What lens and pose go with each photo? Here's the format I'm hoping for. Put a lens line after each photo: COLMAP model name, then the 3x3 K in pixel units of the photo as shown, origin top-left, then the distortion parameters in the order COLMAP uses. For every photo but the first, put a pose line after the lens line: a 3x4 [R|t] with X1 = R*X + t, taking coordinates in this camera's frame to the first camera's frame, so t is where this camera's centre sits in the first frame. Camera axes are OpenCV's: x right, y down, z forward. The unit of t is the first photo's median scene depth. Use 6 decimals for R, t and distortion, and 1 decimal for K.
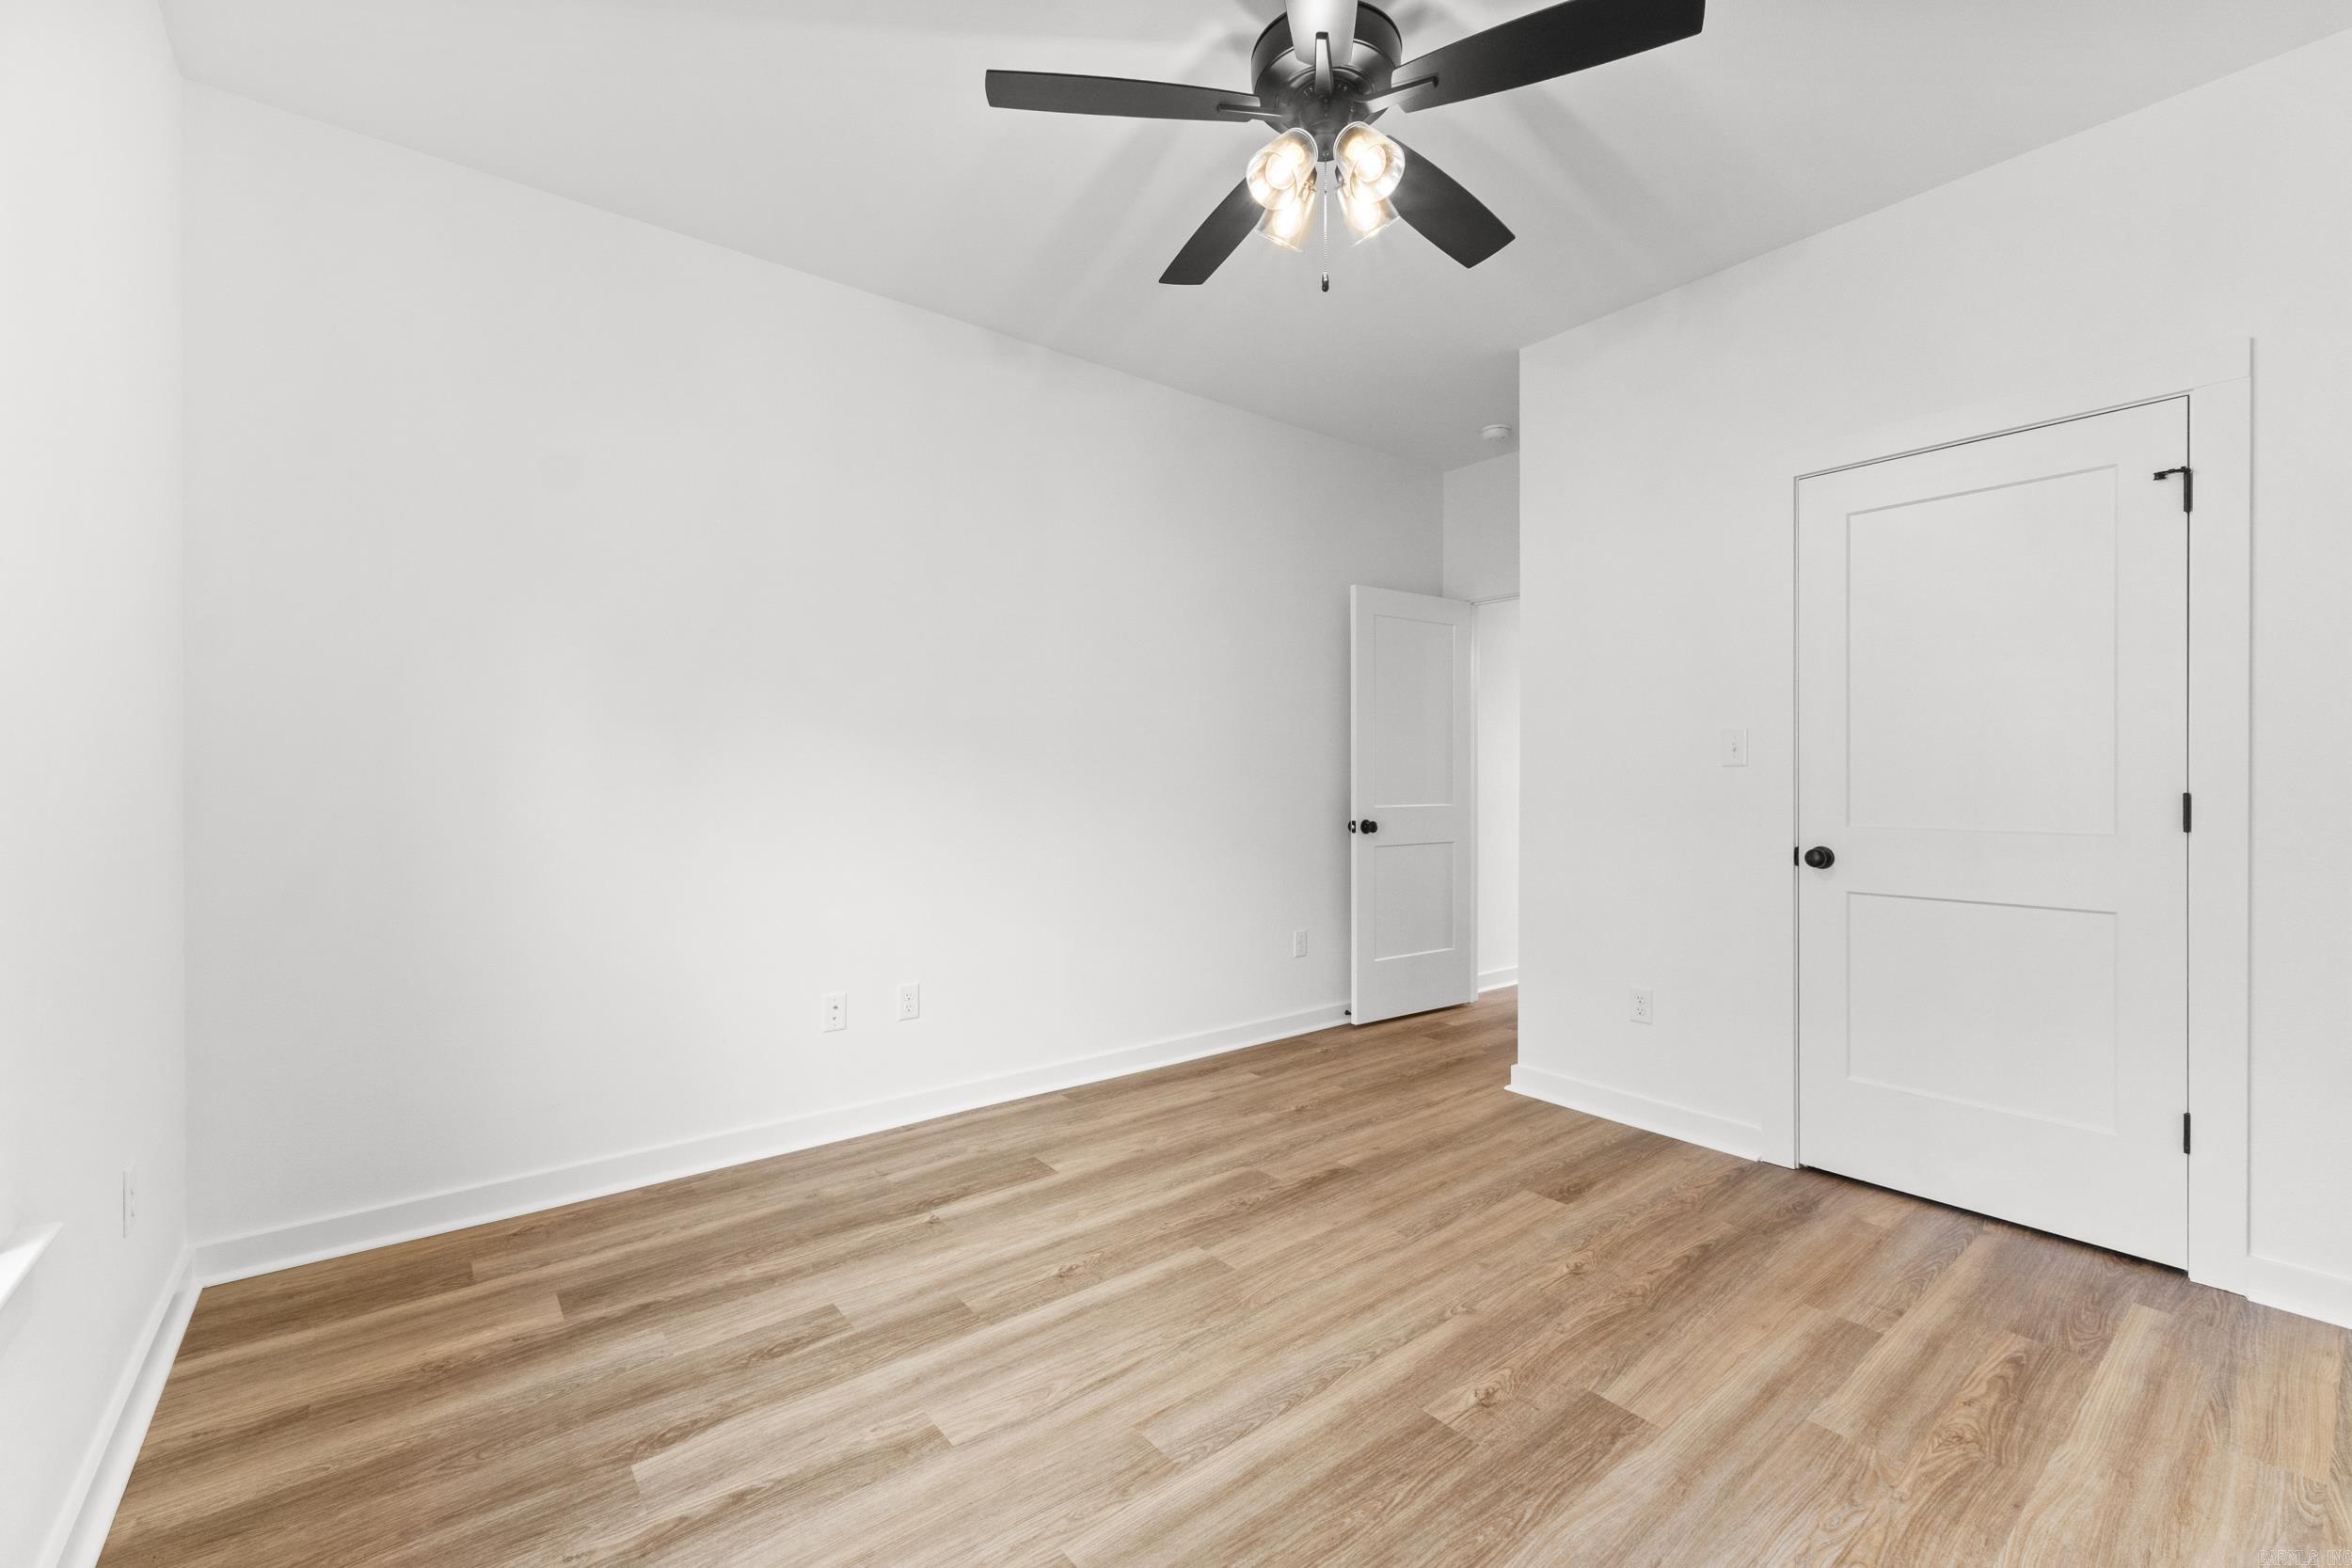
lens RADIAL K [[997.9, 0, 1163.2], [0, 997.9, 783.3], [0, 0, 1]] dist [-0.001015, 0.000618]
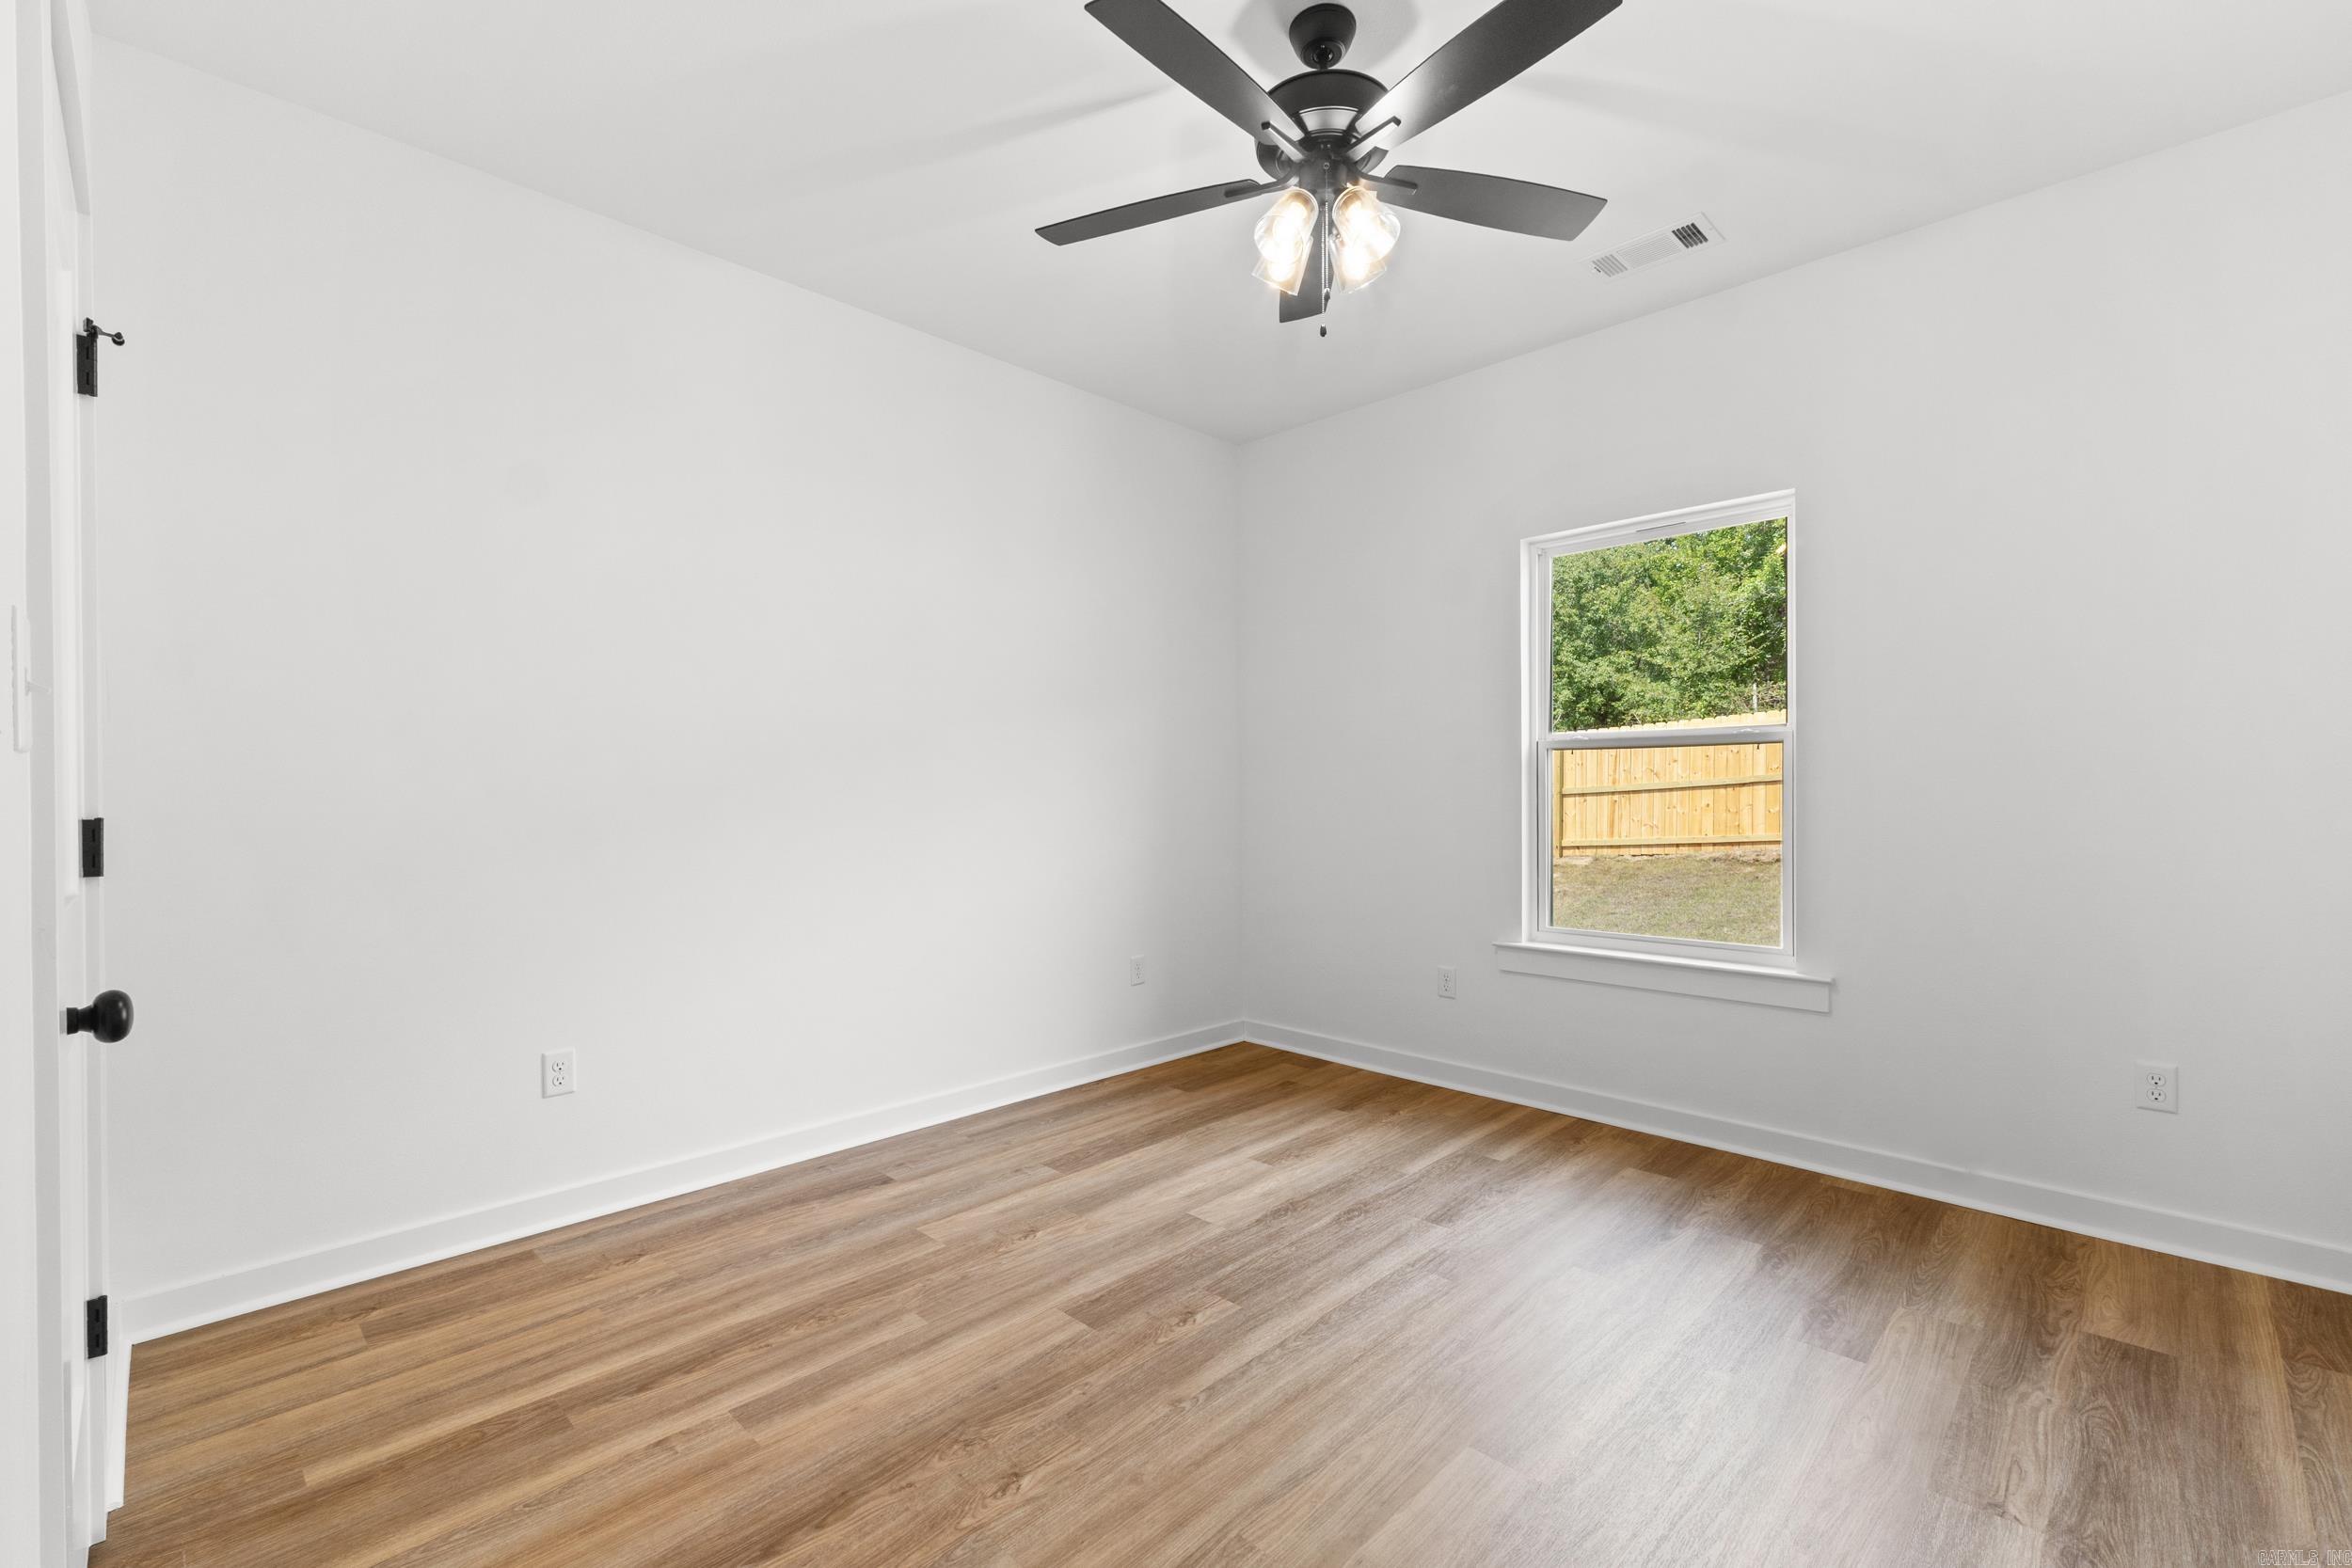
lens RADIAL K [[997.9, 0, 1167.5], [0, 997.9, 787.4], [0, 0, 1]] dist [-0.001015, 0.000618]
pose [[-0.992474, 0.004691, -0.122363, 0.448495], [0.004500, 0.999988, 0.001835, -0.010525], [0.122370, 0.001271, -0.992484, 1.990076]]
